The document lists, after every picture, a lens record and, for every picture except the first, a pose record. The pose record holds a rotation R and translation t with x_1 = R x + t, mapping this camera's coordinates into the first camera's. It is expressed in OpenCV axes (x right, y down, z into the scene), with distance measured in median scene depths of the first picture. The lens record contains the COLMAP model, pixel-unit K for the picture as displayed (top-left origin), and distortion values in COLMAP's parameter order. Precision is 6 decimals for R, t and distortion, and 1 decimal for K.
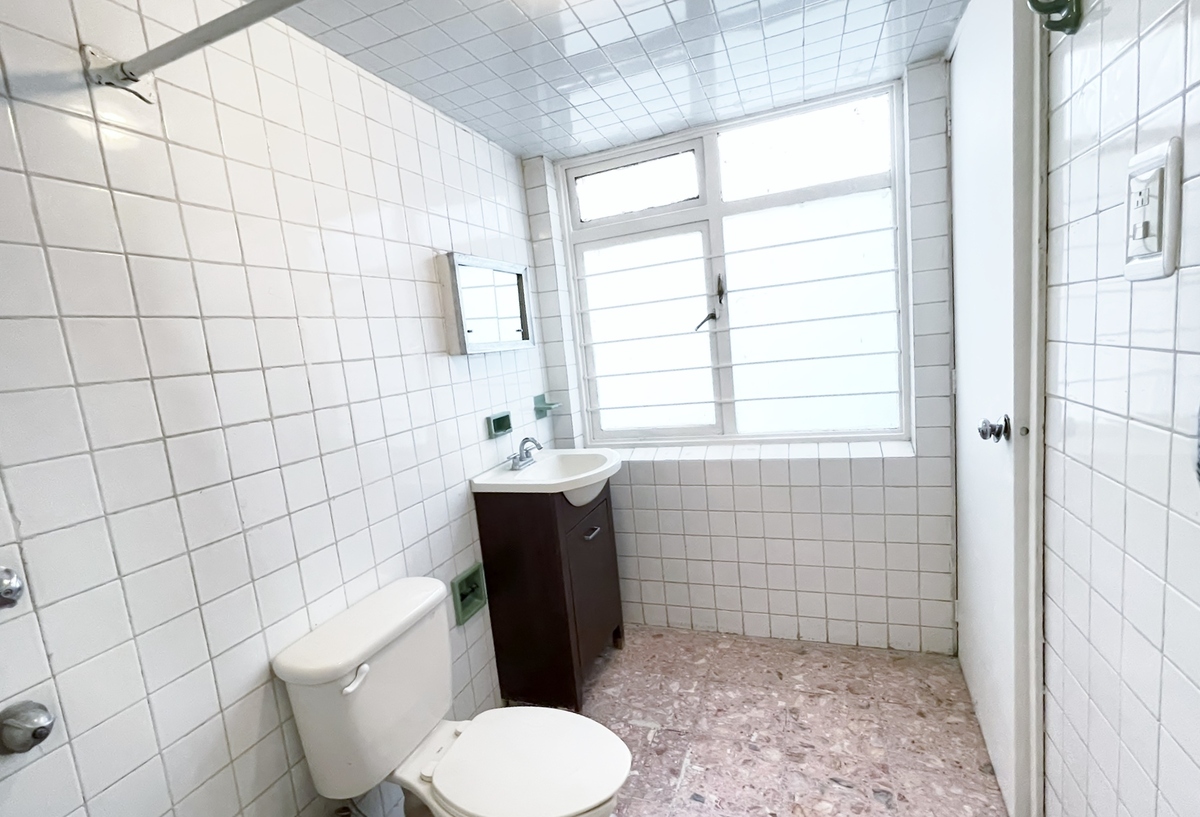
lens RADIAL K [[552.1, 0, 598.5], [0, 552.1, 413.6], [0, 0, 1]] dist [0.002250, 0.000679]
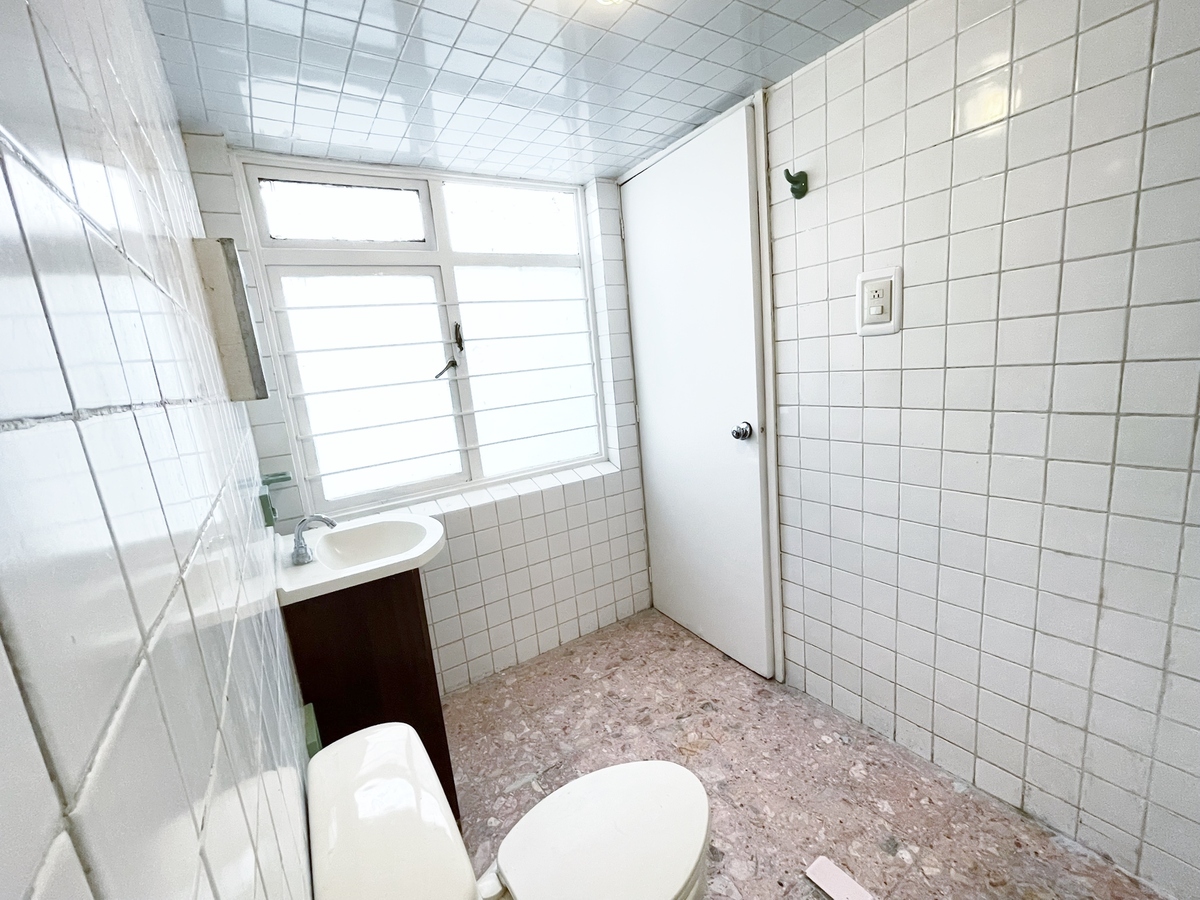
lens RADIAL K [[505.8, 0, 598.2], [0, 505.8, 455.4], [0, 0, 1]] dist [-0.001693, -0.000147]
pose [[0.599059, -0.106133, 0.793639, -0.410033], [0.138224, 0.990004, 0.028058, -0.002104], [-0.788684, 0.092891, 0.607741, 0.275056]]
